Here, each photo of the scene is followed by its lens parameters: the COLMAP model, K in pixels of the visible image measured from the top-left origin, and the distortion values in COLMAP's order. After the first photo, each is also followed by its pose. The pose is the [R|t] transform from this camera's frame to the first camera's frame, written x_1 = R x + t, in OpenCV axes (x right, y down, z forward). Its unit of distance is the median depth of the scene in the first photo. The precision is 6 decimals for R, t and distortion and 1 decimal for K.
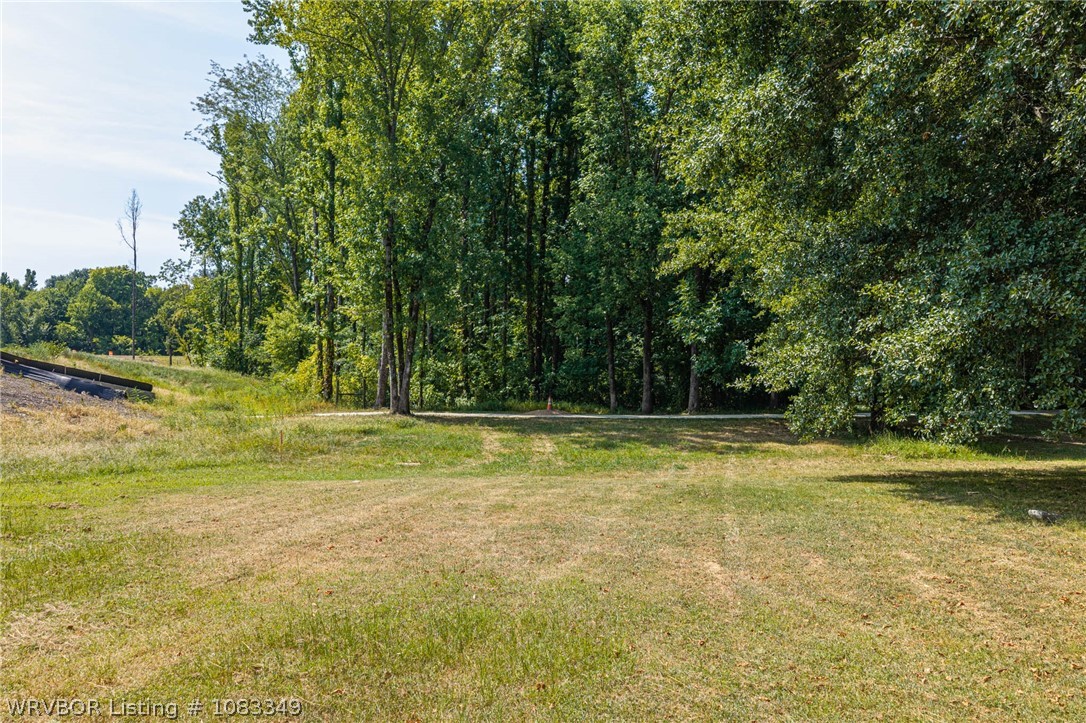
lens RADIAL K [[894.2, 0, 546.4], [0, 894.2, 361.2], [0, 0, 1]] dist [0.011196, -0.020405]
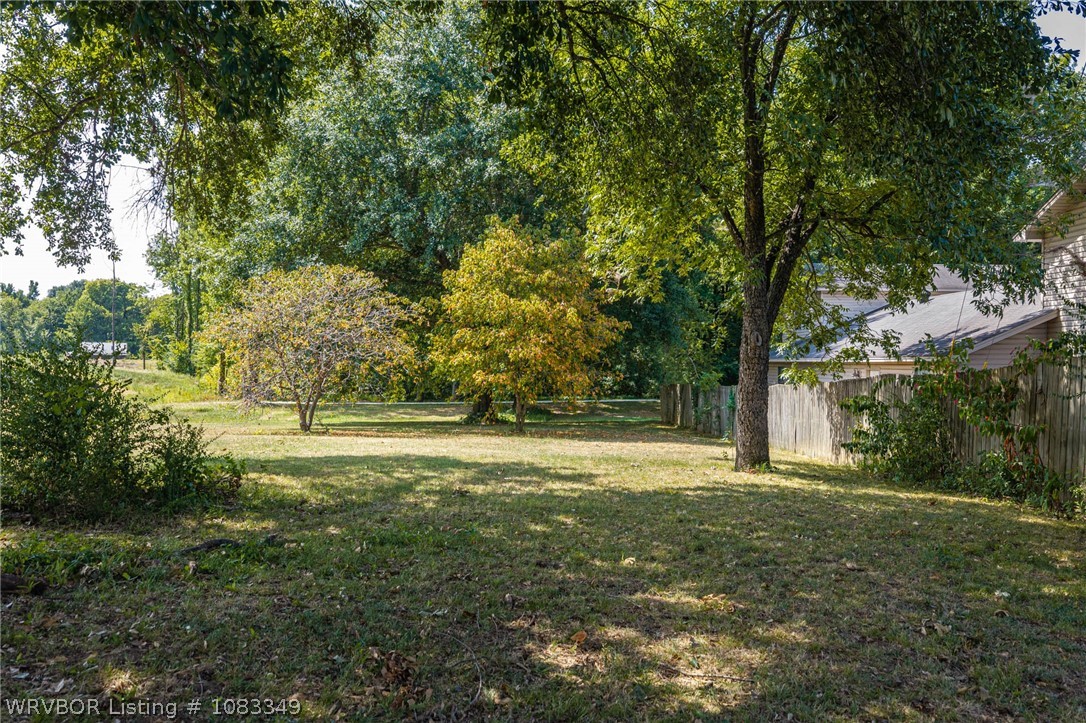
lens RADIAL K [[894.2, 0, 546.1], [0, 894.2, 360.2], [0, 0, 1]] dist [0.011196, -0.020405]
pose [[0.999955, -0.002163, -0.009205, 0.179308], [0.002155, 0.999997, -0.000801, -0.005197], [0.009207, 0.000781, 0.999957, -0.268887]]
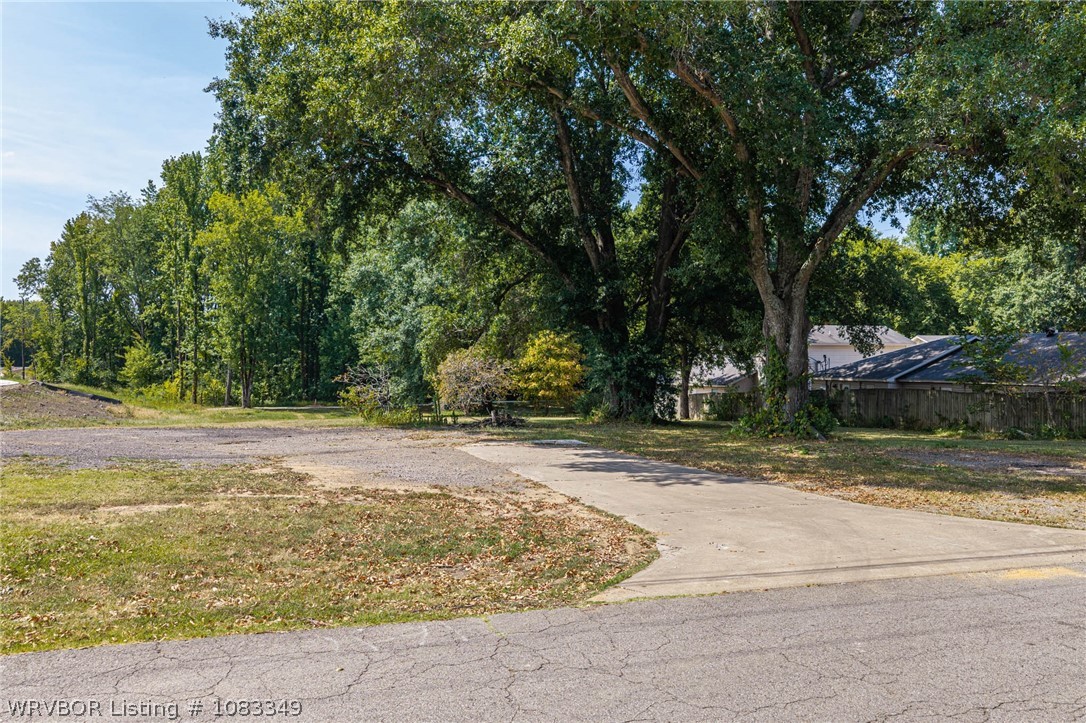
lens RADIAL K [[894.2, 0, 542.9], [0, 894.2, 362.1], [0, 0, 1]] dist [0.011196, -0.020405]
pose [[0.957002, -0.007722, 0.289978, -0.051412], [0.007357, 0.999970, 0.002348, -0.026370], [-0.289987, -0.000114, 0.957030, -0.653808]]
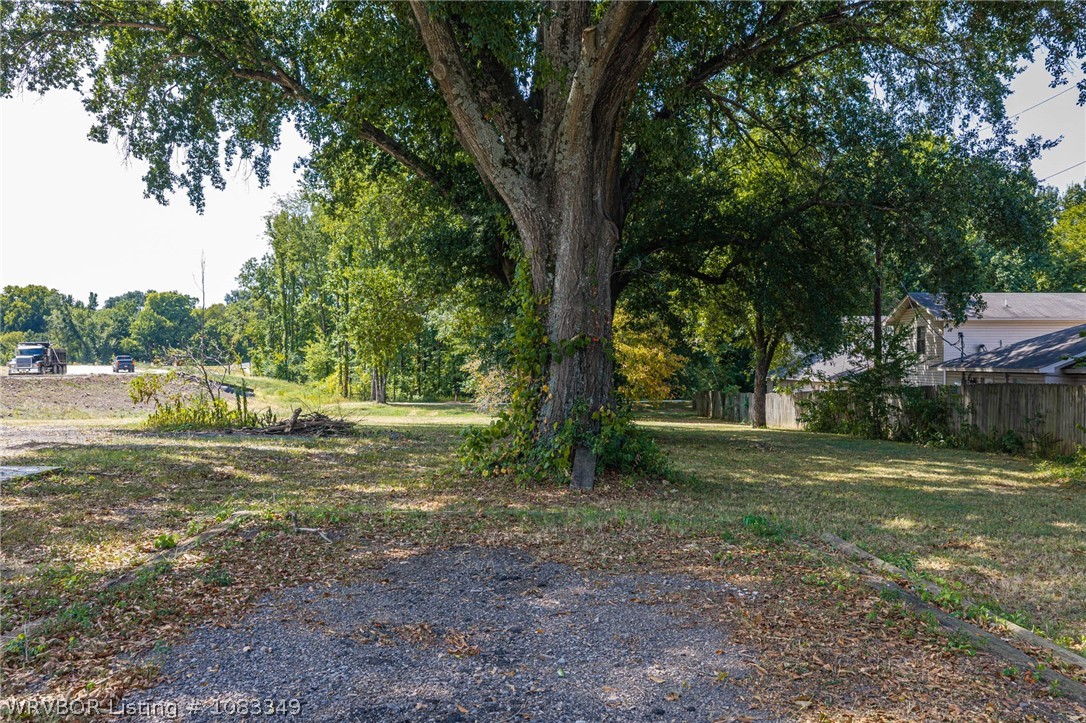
lens RADIAL K [[894.2, 0, 546.5], [0, 894.2, 369.3], [0, 0, 1]] dist [0.011196, -0.020405]
pose [[0.999926, -0.005520, -0.010831, 0.119910], [0.005617, 0.999945, 0.008889, -0.017405], [0.010782, -0.008949, 0.999902, -0.526844]]
